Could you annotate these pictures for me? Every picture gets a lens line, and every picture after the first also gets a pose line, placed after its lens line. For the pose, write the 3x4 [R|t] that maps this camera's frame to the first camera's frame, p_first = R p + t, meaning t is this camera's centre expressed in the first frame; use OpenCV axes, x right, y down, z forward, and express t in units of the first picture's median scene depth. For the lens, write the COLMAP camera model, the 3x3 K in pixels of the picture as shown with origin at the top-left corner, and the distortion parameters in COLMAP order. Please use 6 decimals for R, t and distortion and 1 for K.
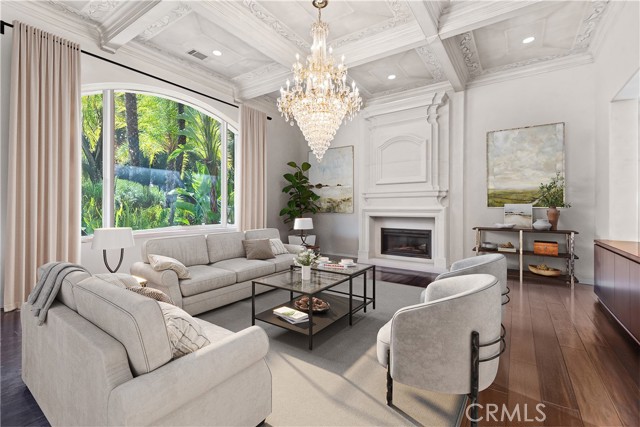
lens RADIAL K [[290.5, 0, 321.7], [0, 290.5, 210.8], [0, 0, 1]] dist [0.014308, -0.000599]
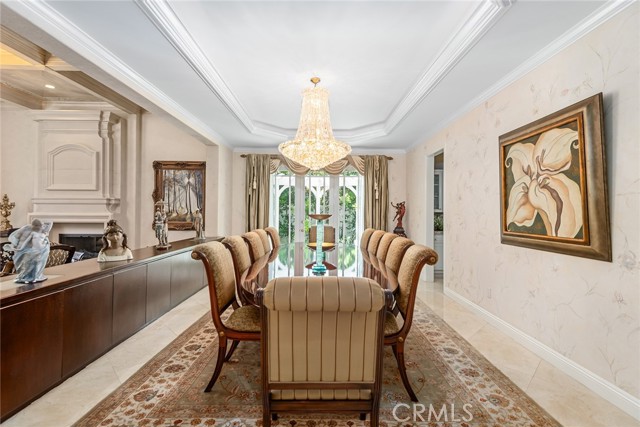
lens RADIAL K [[290.5, 0, 322.0], [0, 290.5, 210.6], [0, 0, 1]] dist [0.014308, -0.000599]
pose [[0.808459, 0.003673, 0.588541, 0.396141], [0.002417, 0.999951, -0.009562, -0.011374], [-0.588547, 0.009153, 0.808411, -0.382213]]
